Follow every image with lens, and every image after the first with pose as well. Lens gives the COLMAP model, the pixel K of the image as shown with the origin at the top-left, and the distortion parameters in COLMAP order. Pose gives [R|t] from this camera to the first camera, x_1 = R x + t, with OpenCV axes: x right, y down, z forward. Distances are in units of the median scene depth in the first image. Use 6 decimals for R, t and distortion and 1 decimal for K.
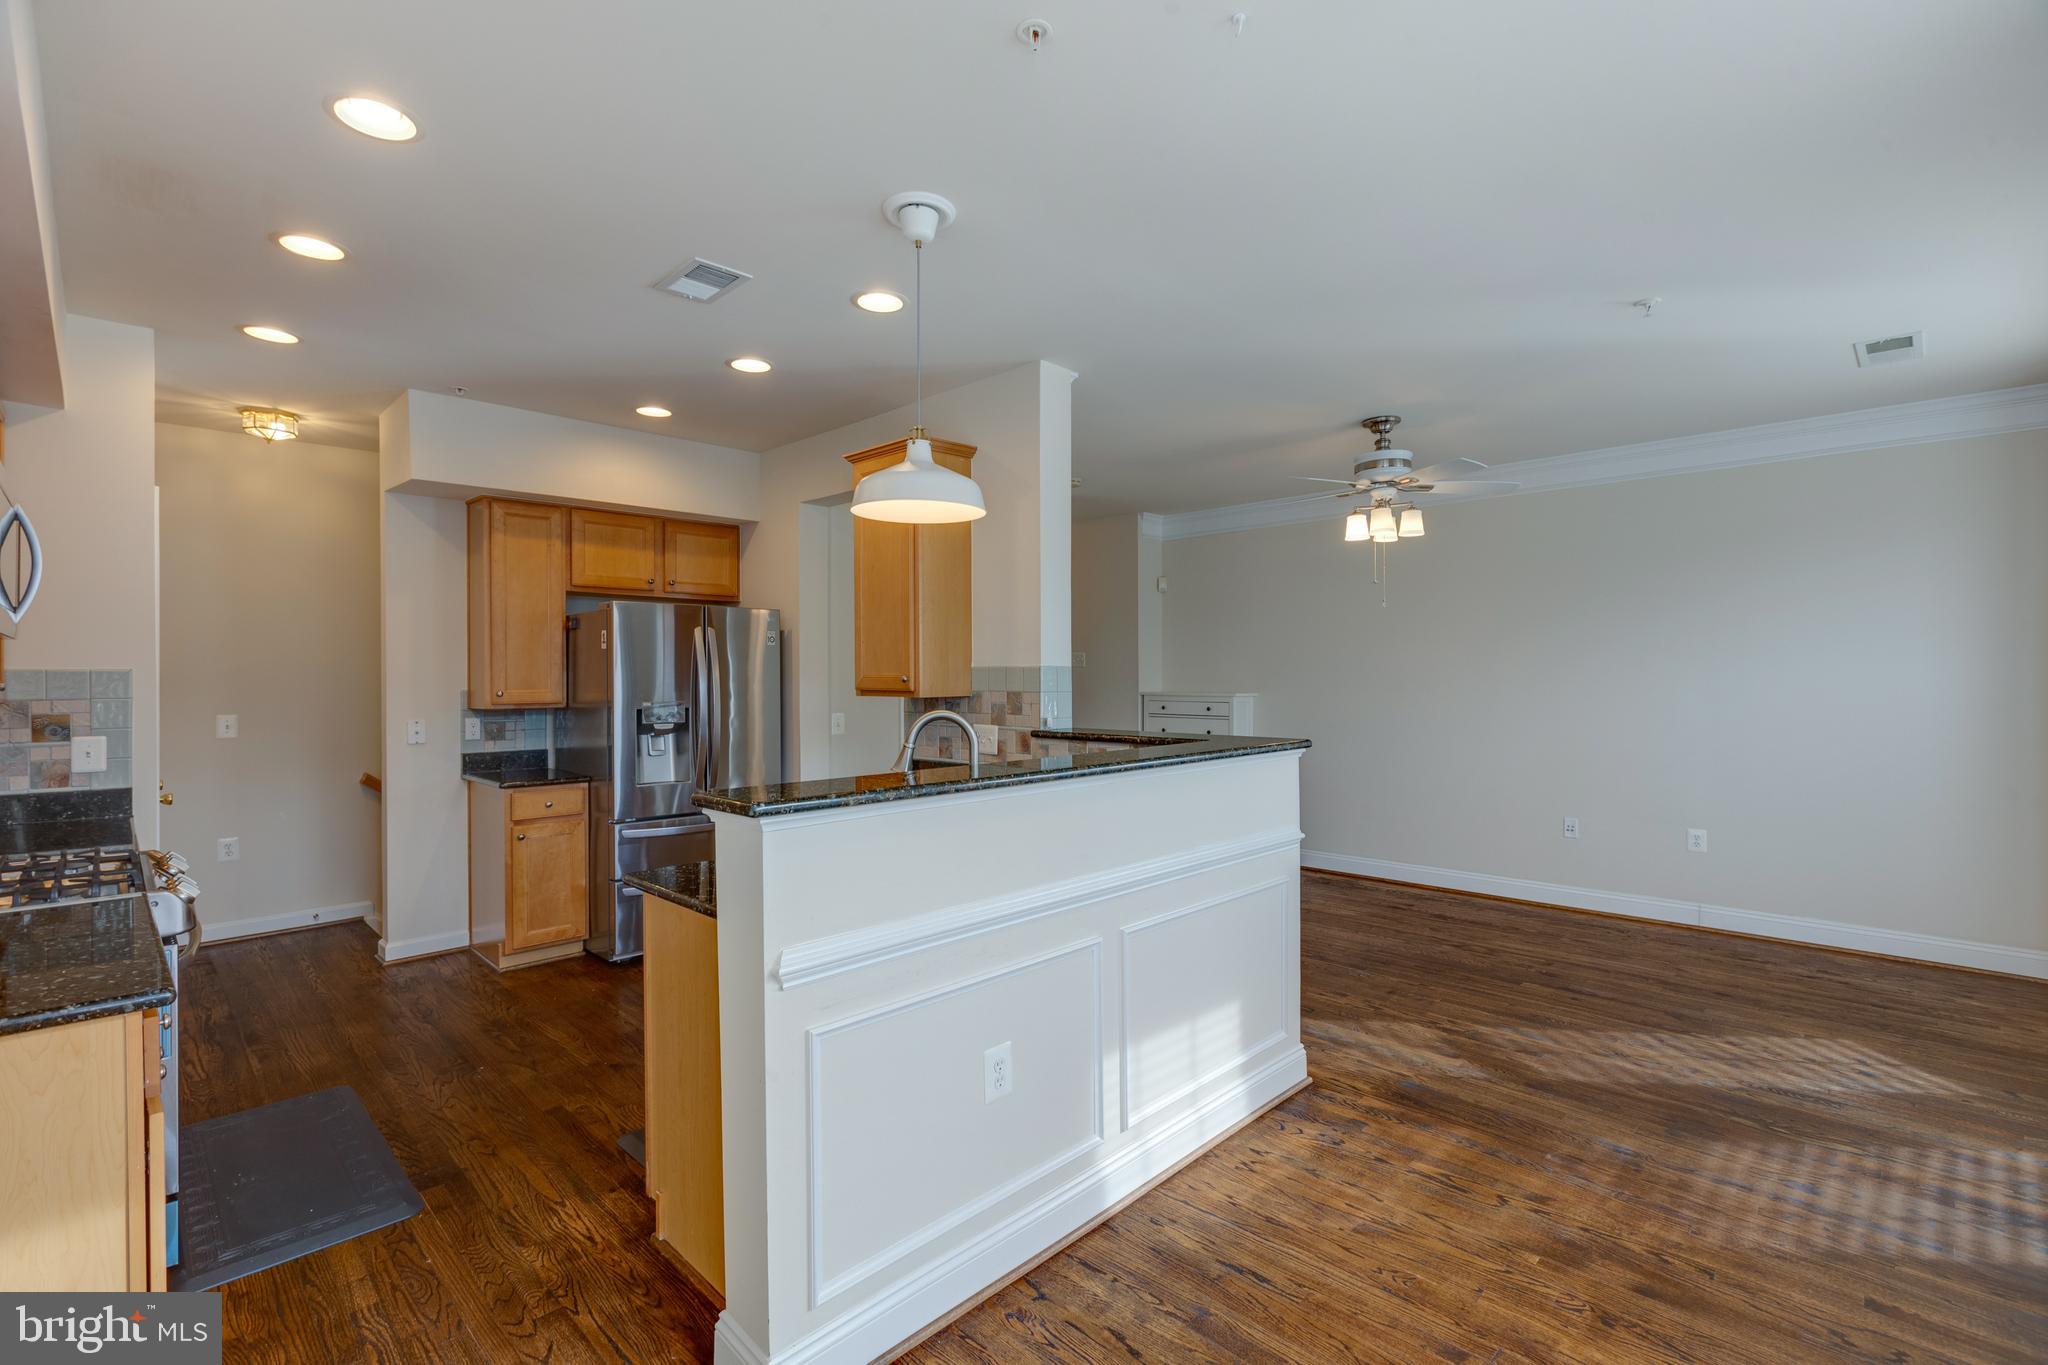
lens RADIAL K [[914.4, 0, 1030.0], [0, 914.4, 677.8], [0, 0, 1]] dist [-0.005026, -0.002347]
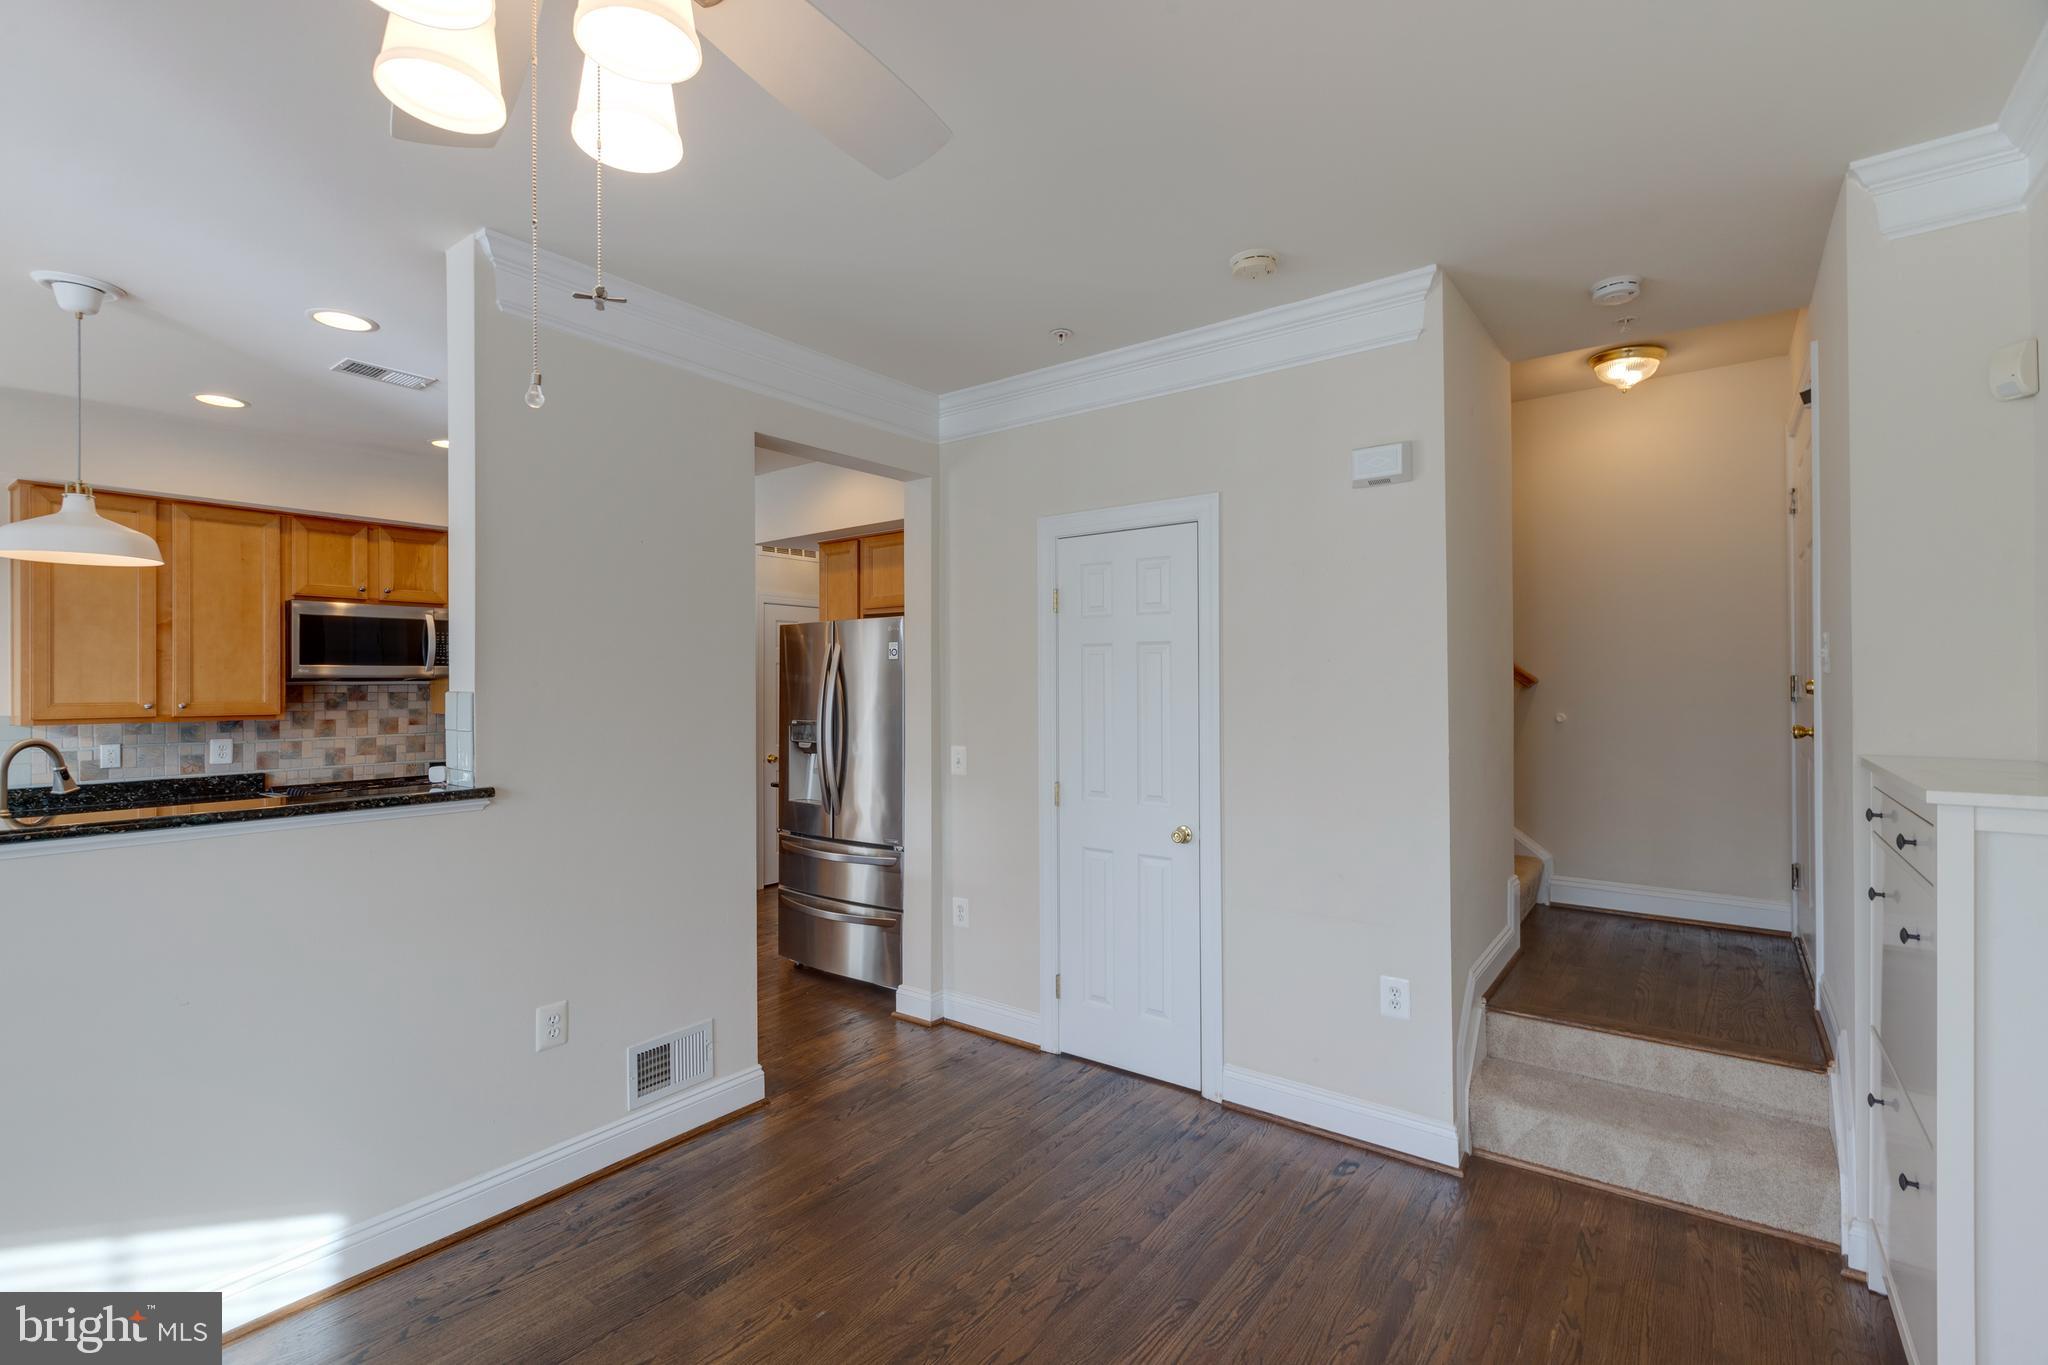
lens RADIAL K [[909.7, 0, 1026.7], [0, 909.7, 678.1], [0, 0, 1]] dist [0.003947, -0.001841]
pose [[0.128496, -0.004691, -0.991699, 0.650712], [0.003084, 0.999986, -0.004331, -0.015949], [0.991705, -0.002502, 0.128509, 1.162078]]
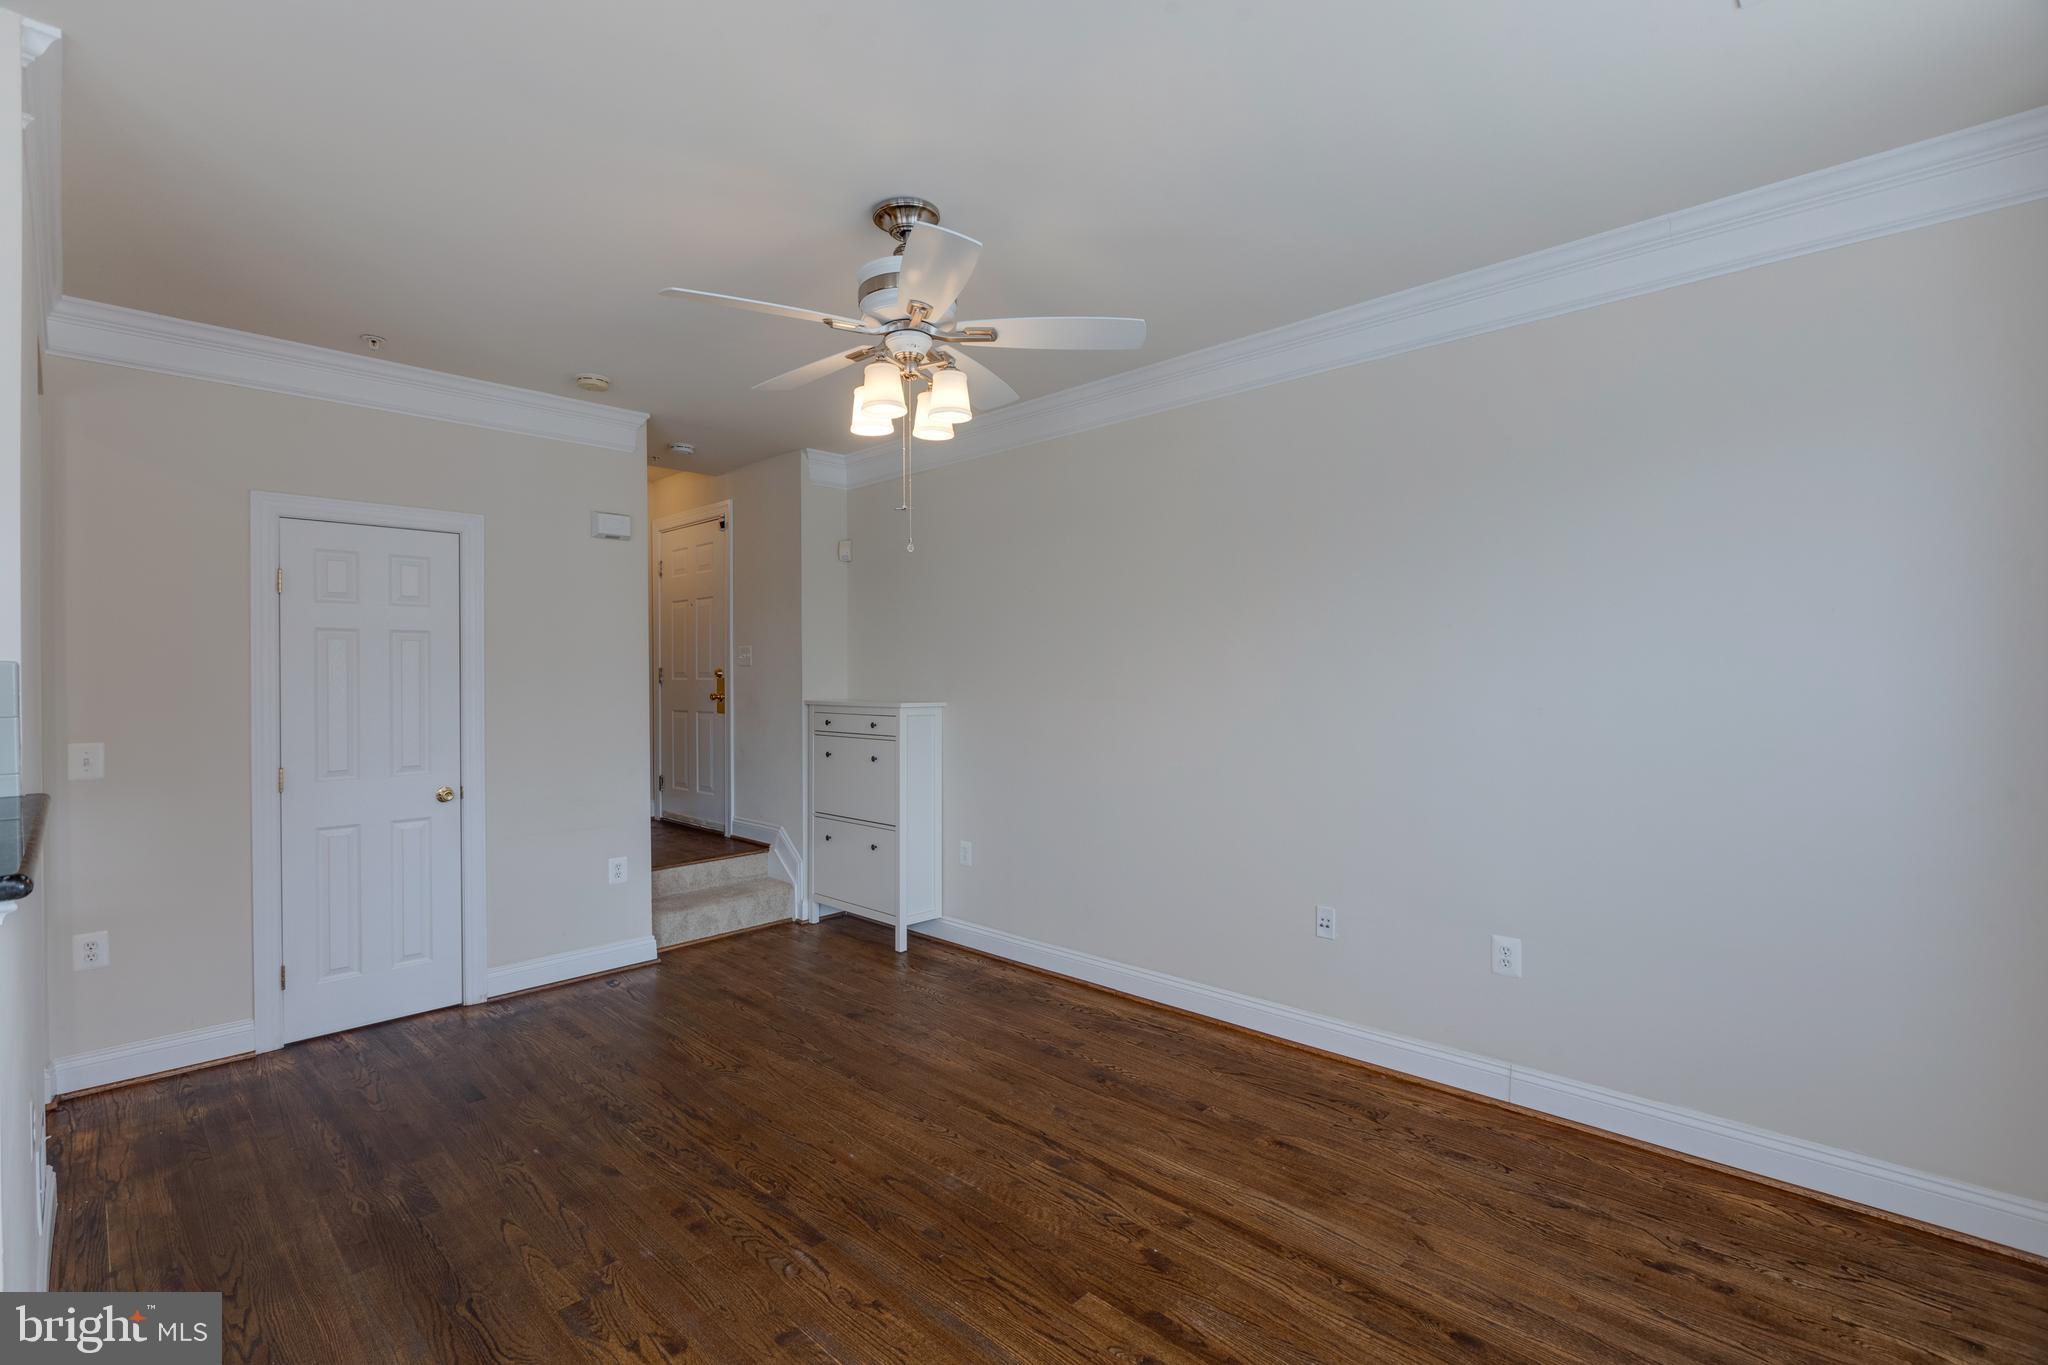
lens RADIAL K [[914.4, 0, 1031.9], [0, 914.4, 680.2], [0, 0, 1]] dist [-0.005026, -0.002347]
pose [[0.999866, -0.003468, 0.016005, 0.482355], [0.003435, 0.999992, 0.002058, -0.001731], [-0.016012, -0.002003, 0.999870, 0.482217]]
